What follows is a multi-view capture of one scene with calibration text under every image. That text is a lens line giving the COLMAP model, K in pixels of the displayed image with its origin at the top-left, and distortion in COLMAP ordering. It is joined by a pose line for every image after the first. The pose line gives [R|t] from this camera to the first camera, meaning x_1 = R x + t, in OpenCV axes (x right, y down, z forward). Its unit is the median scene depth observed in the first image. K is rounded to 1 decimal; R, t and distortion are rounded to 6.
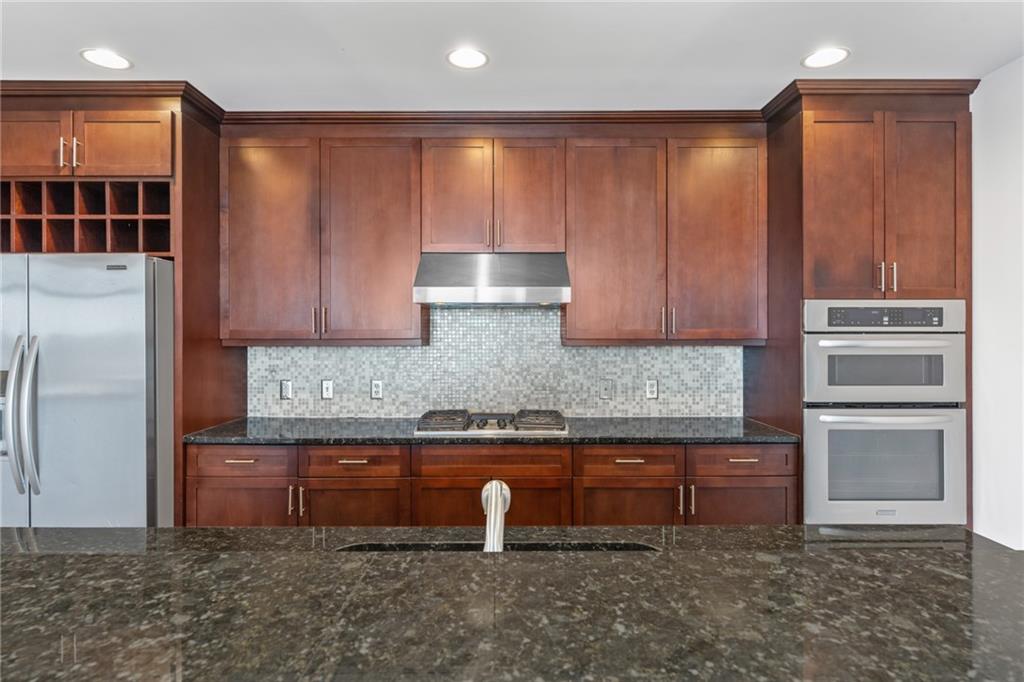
lens RADIAL K [[558.6, 0, 508.7], [0, 558.6, 332.7], [0, 0, 1]] dist [-0.000693, 0.000591]
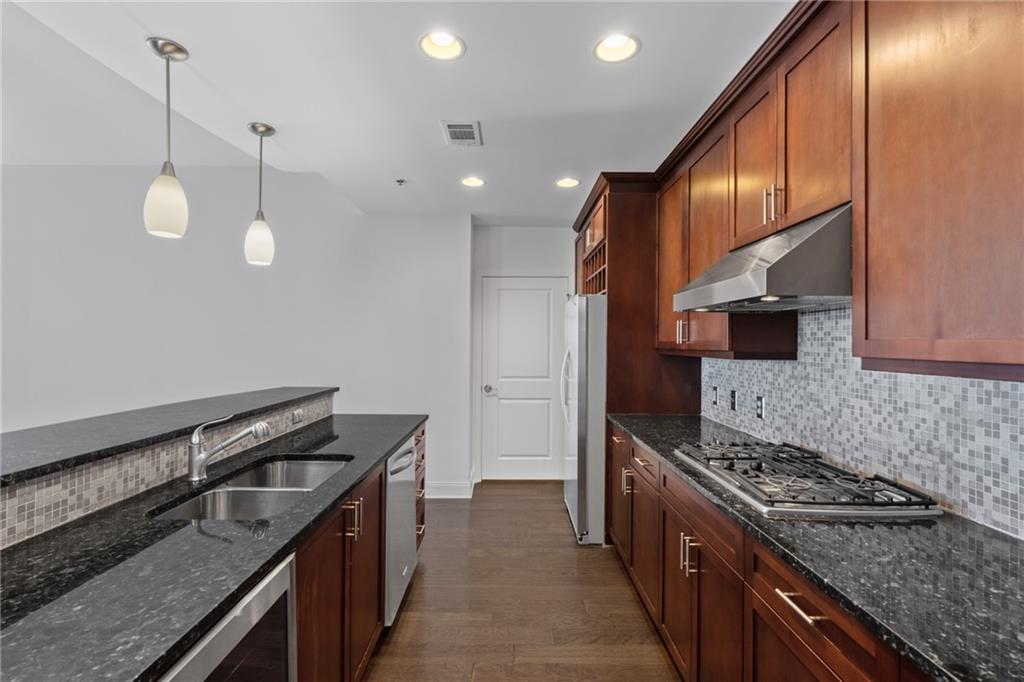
lens RADIAL K [[461.1, 0, 512.0], [0, 461.1, 341.0], [0, 0, 1]] dist [0.000187, 0.000589]
pose [[0.001413, -0.002523, -0.999996, 0.554154], [-0.008114, 0.999964, -0.002535, 0.000183], [0.999966, 0.008118, 0.001393, 0.662441]]
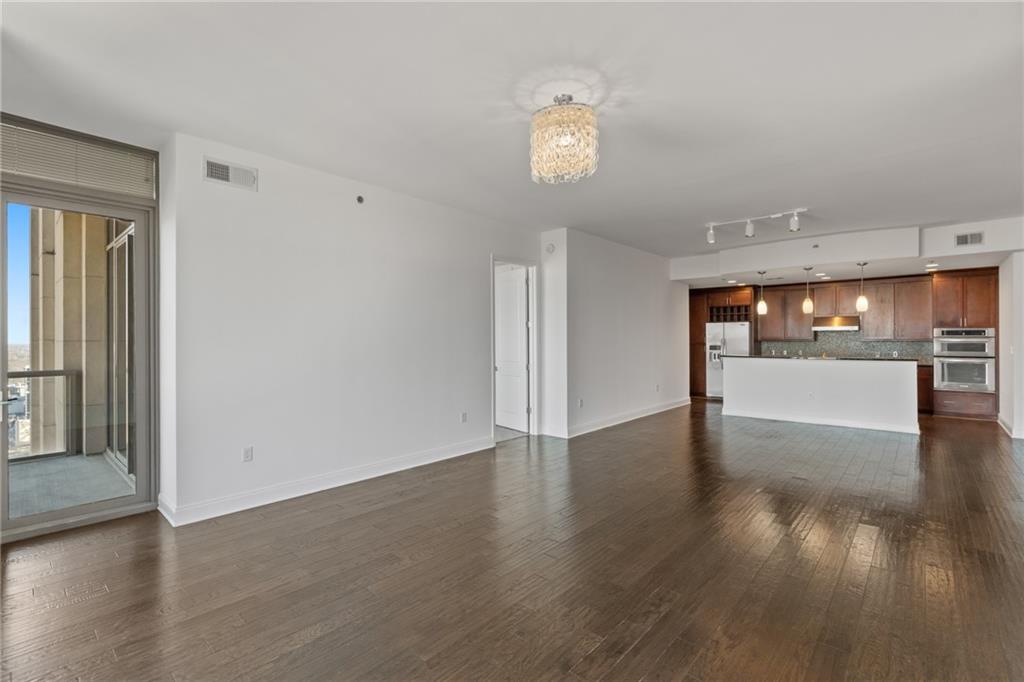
lens RADIAL K [[461.1, 0, 512.0], [0, 461.1, 341.0], [0, 0, 1]] dist [0.000187, 0.000589]
pose [[0.746029, 0.000251, -0.665913, 0.420705], [0.003704, 0.999983, 0.004526, 0.000566], [0.665903, -0.005843, 0.746016, -2.846987]]
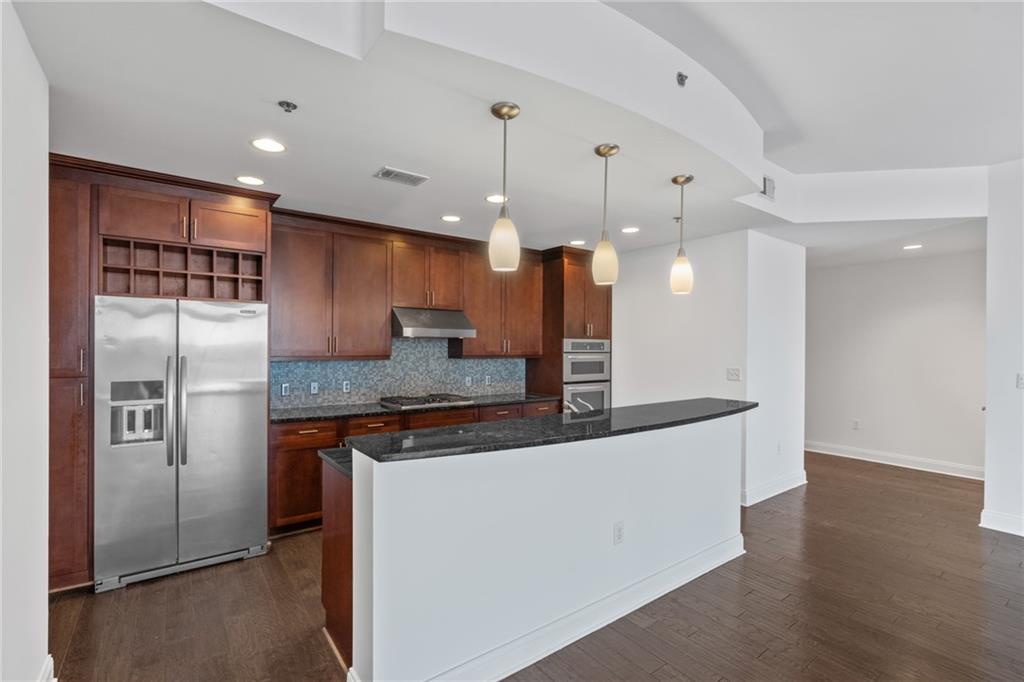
lens RADIAL K [[467.8, 0, 510.0], [0, 467.8, 344.7], [0, 0, 1]] dist [-0.000025, 0.000298]
pose [[0.803824, 0.008422, 0.594807, -0.729122], [-0.009444, 0.999954, -0.001395, -0.024566], [-0.594792, -0.004496, 0.803867, -0.400786]]
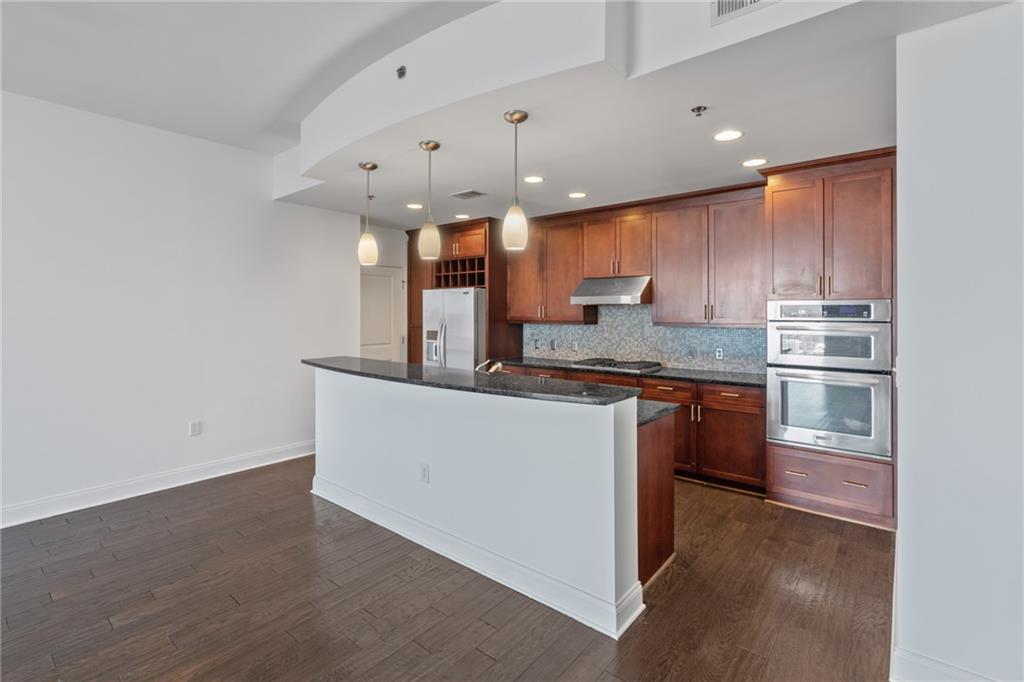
lens RADIAL K [[473.9, 0, 511.6], [0, 473.9, 310.0], [0, 0, 1]] dist [-0.002167, -0.000022]
pose [[0.772275, -0.001810, -0.635285, 0.733194], [0.000706, 0.999998, -0.001991, -0.026362], [0.635287, 0.001089, 0.772275, -0.492512]]
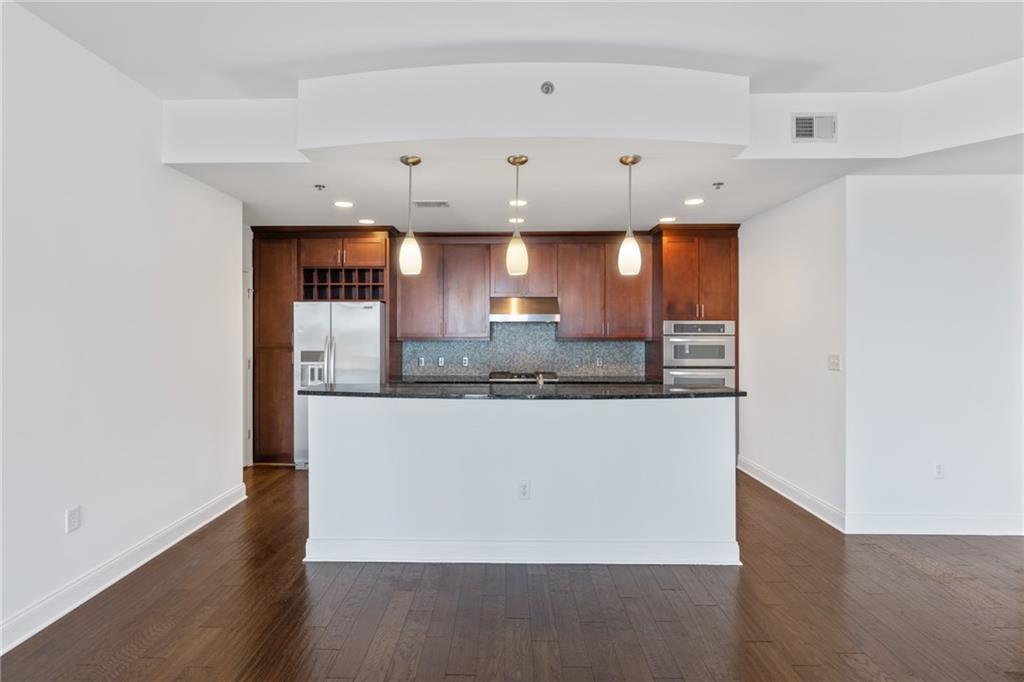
lens RADIAL K [[483.9, 0, 496.4], [0, 483.9, 327.4], [0, 0, 1]] dist [0.001677, 0.000445]
pose [[0.999725, 0.001084, -0.023440, -0.088405], [-0.001137, 0.999997, -0.002274, -0.023185], [0.023438, 0.002300, 0.999723, -0.857130]]
